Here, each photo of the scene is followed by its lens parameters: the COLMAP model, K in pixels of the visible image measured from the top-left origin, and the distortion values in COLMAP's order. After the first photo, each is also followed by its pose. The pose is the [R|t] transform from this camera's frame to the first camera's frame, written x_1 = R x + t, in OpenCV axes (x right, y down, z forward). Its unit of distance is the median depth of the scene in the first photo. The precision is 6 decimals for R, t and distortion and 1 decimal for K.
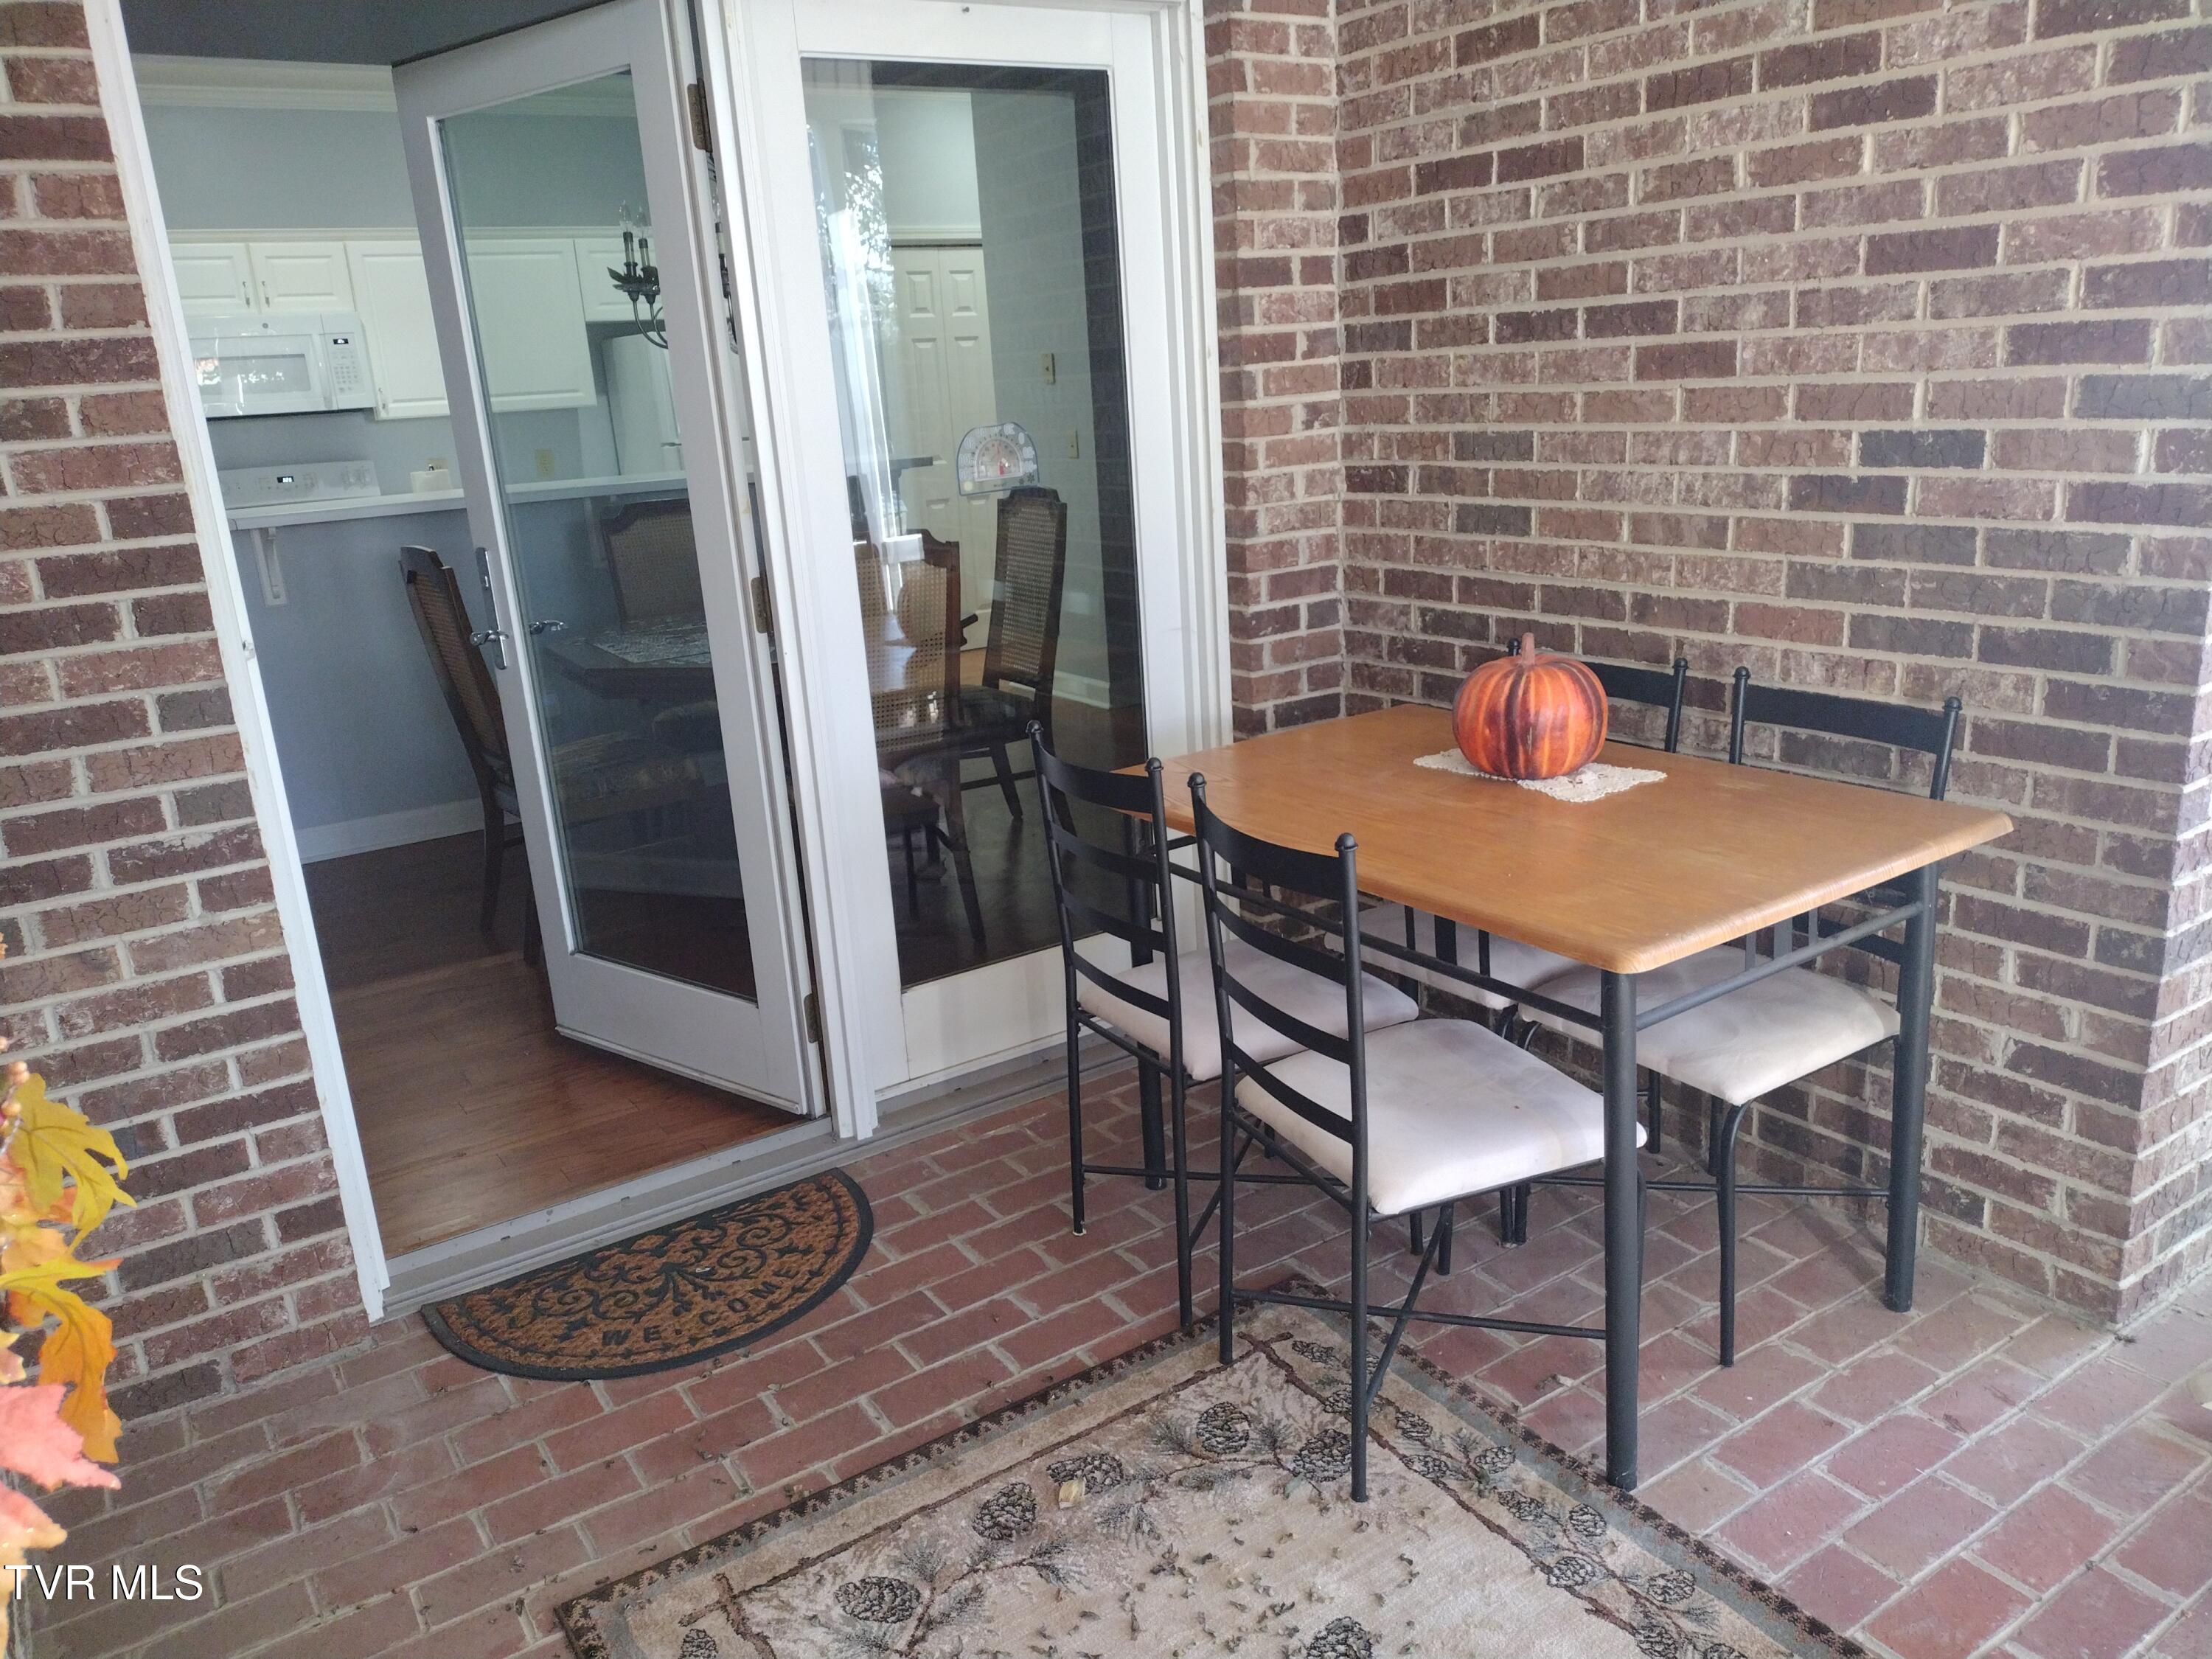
lens RADIAL K [[1623.8, 0, 1110.7], [0, 1623.8, 832.0], [0, 0, 1]] dist [0.058357, -0.071709]
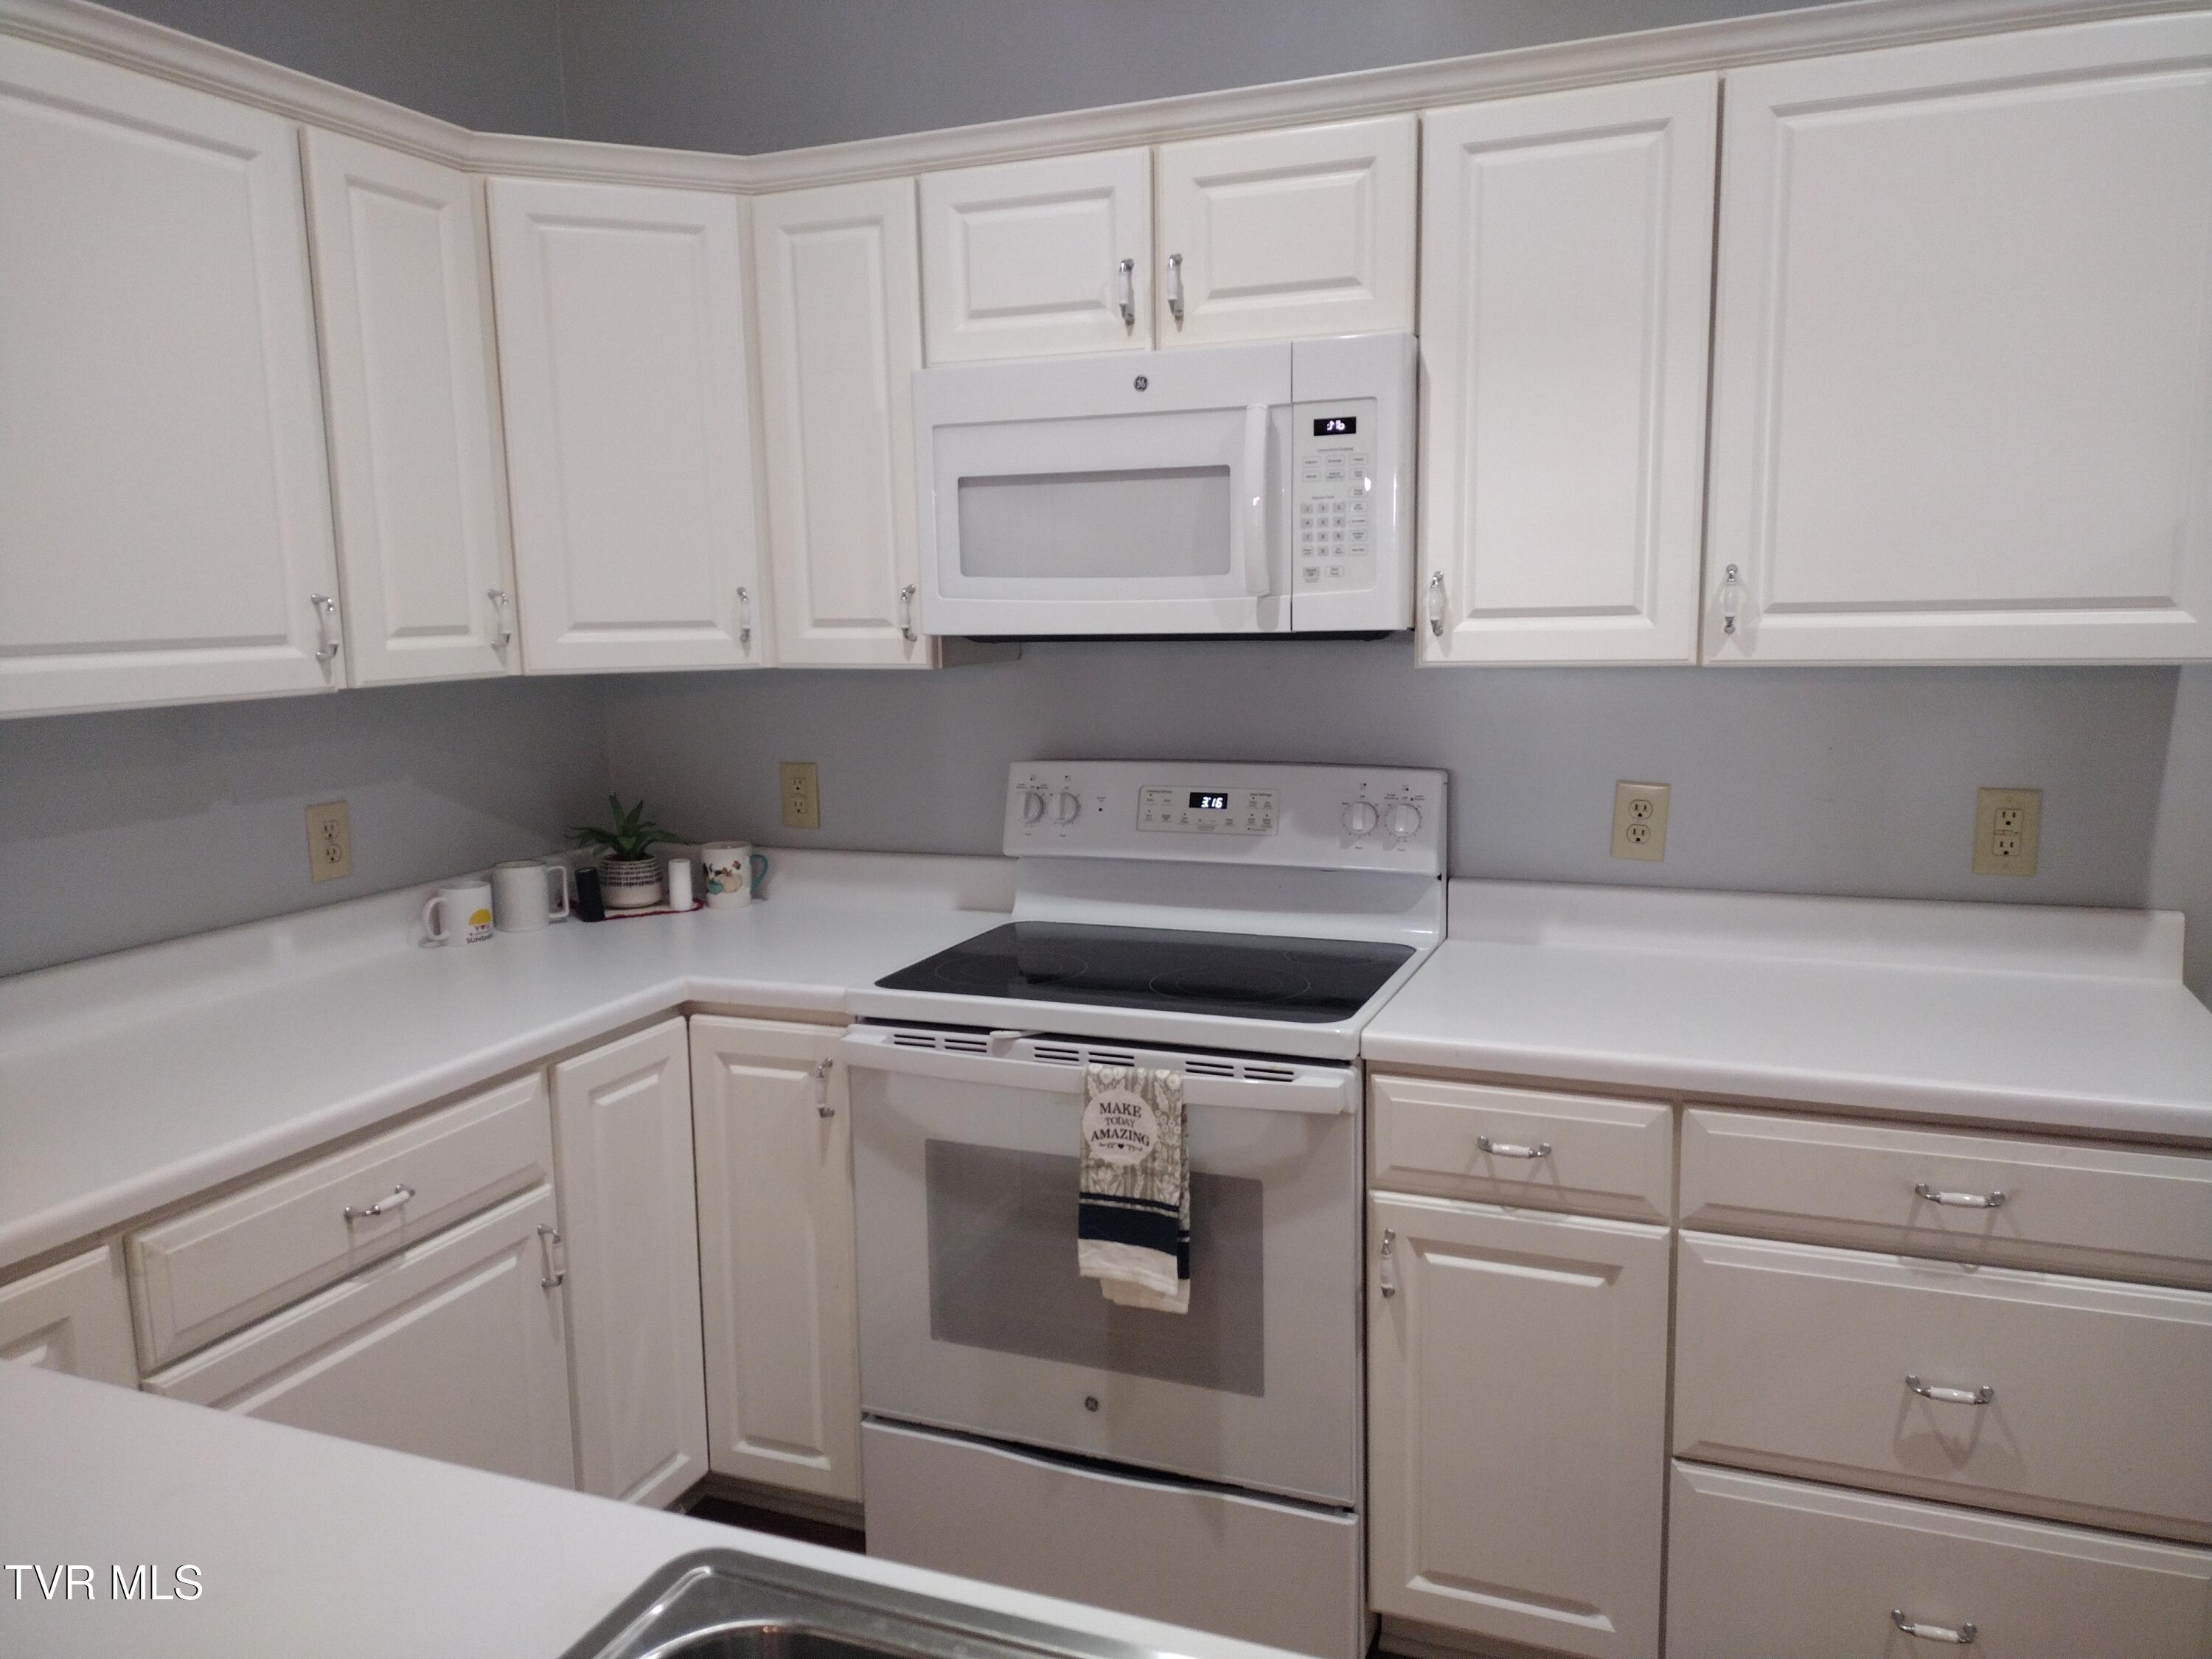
lens RADIAL K [[1623.8, 0, 1100.4], [0, 1623.8, 837.3], [0, 0, 1]] dist [0.058357, -0.071709]
pose [[0.556518, 0.176504, -0.811871, -0.219271], [-0.238783, 0.969926, 0.047186, -0.222264], [0.795783, 0.167601, 0.581927, 0.781992]]
